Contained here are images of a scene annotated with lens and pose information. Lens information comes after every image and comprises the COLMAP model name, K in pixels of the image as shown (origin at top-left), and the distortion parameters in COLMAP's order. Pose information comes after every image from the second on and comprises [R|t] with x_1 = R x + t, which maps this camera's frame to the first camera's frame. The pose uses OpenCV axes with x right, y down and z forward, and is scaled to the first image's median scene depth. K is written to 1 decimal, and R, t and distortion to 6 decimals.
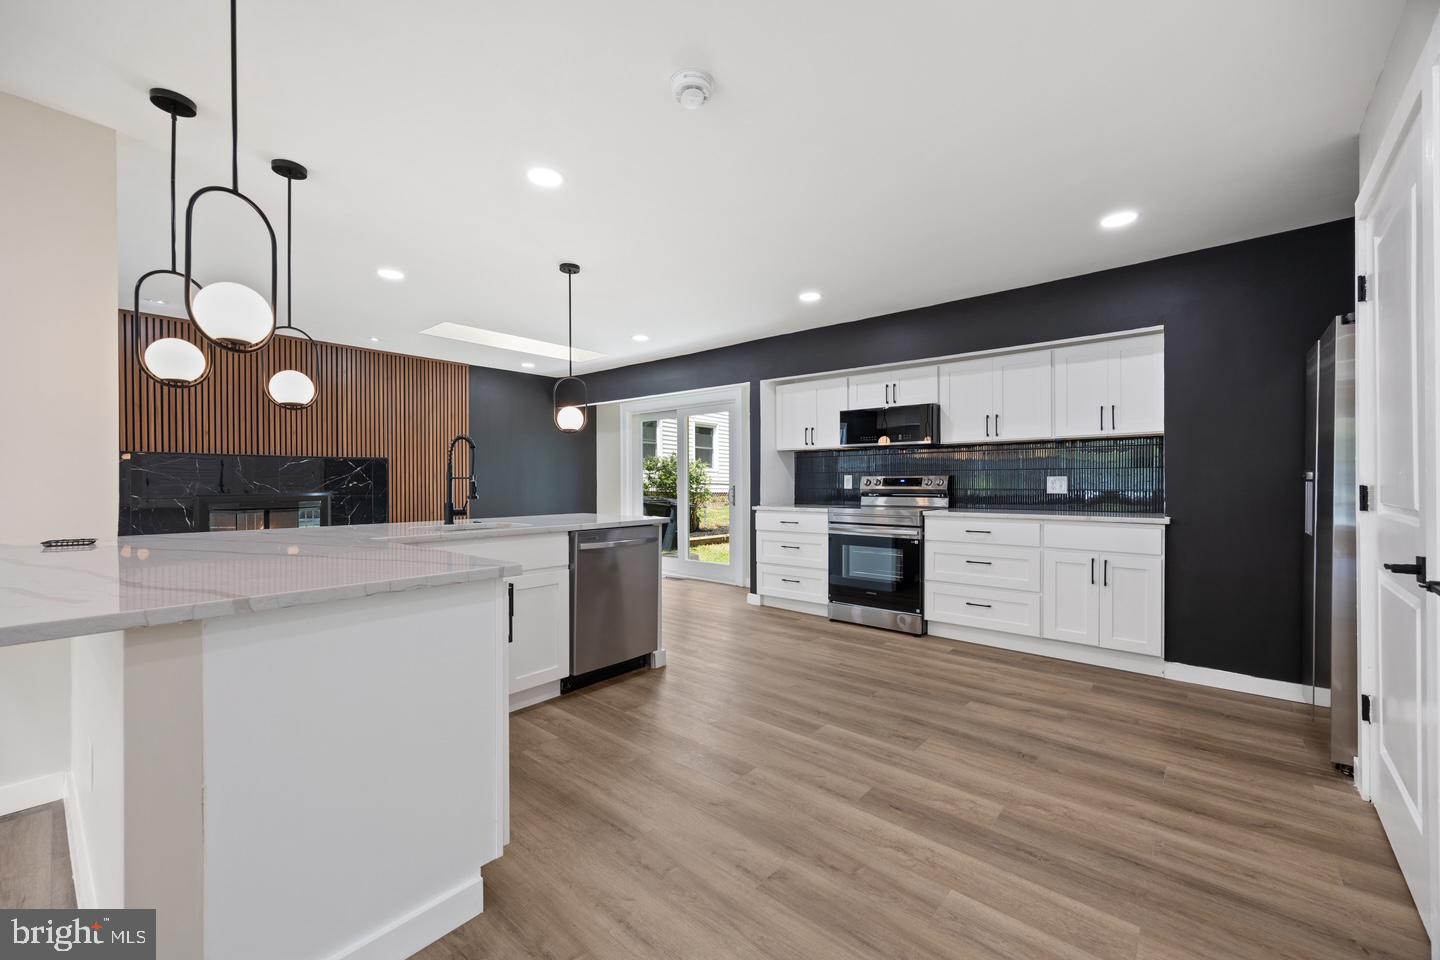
lens RADIAL K [[548.8, 0, 714.7], [0, 548.8, 483.3], [0, 0, 1]] dist [-0.010149, -0.000163]
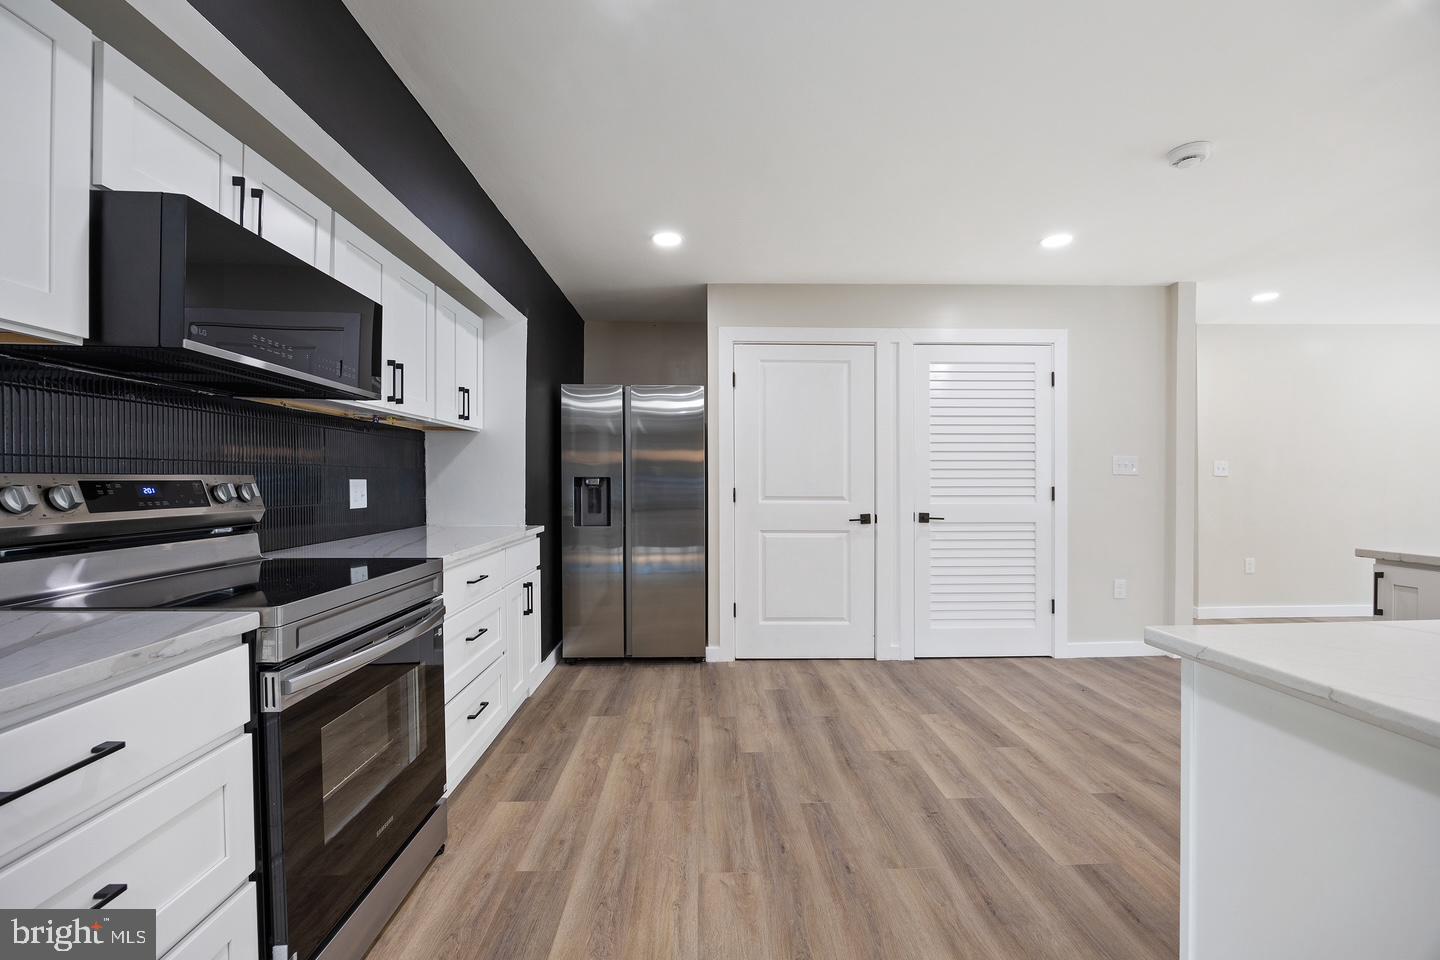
lens RADIAL K [[614.7, 0, 727.6], [0, 614.7, 477.2], [0, 0, 1]] dist [-0.002796, 0.000085]
pose [[-0.689560, 0.004094, 0.724217, -0.205311], [0.000312, 0.999986, -0.005356, -0.017303], [-0.724228, -0.003468, -0.689552, 1.722289]]
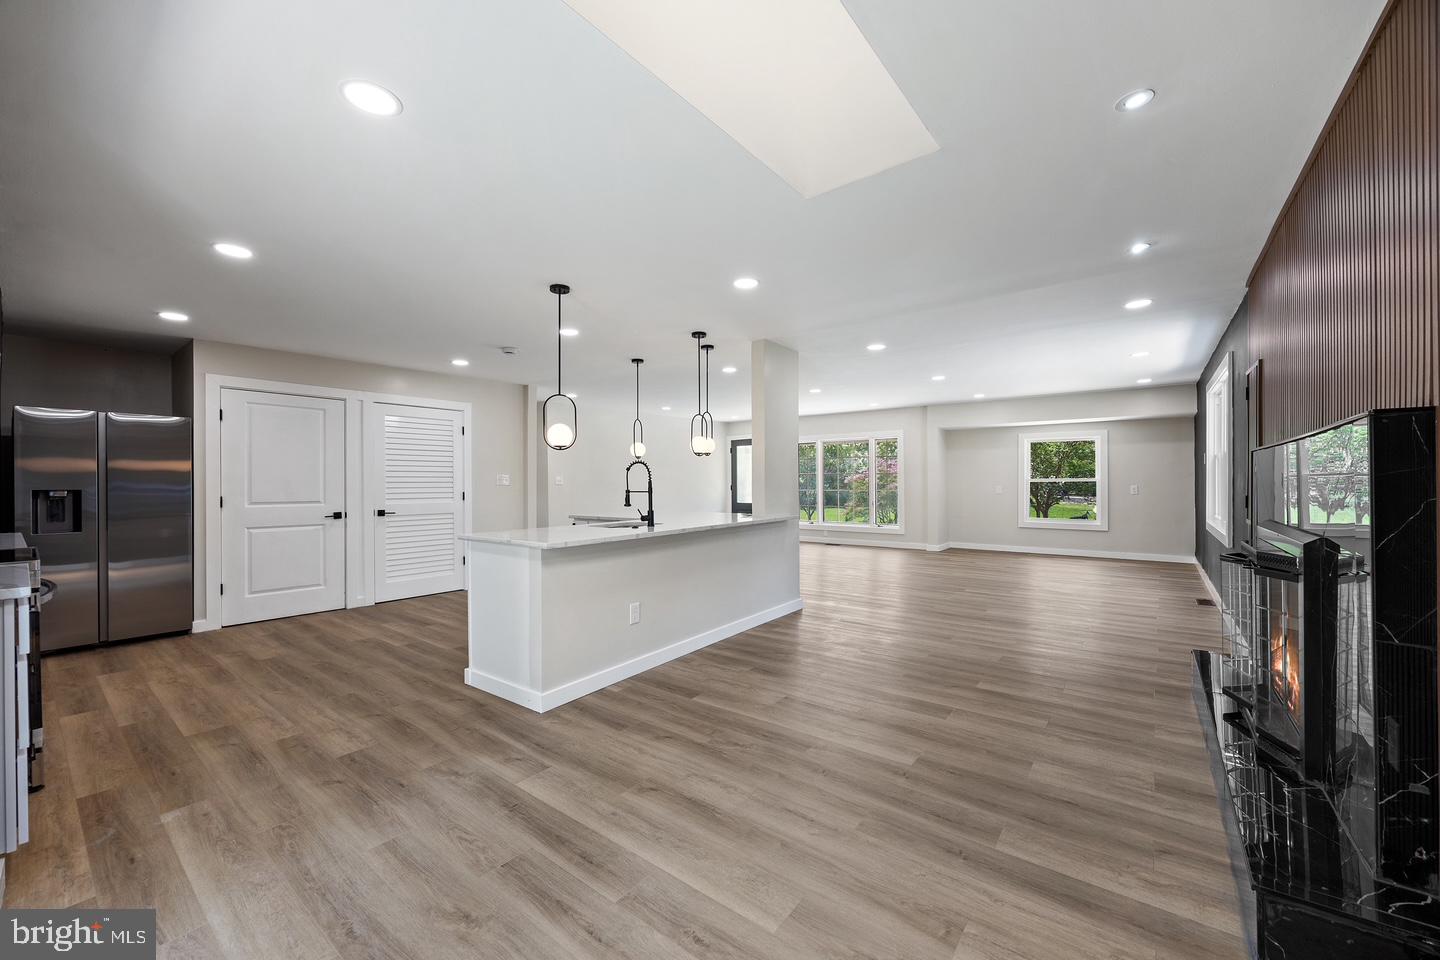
lens RADIAL K [[548.8, 0, 727.9], [0, 548.8, 483.0], [0, 0, 1]] dist [-0.010149, -0.000163]
pose [[-0.997206, 0.005995, -0.074457, -0.609523], [0.006027, 0.999982, -0.000209, -0.032458], [0.074455, -0.000658, -0.997224, 2.509760]]
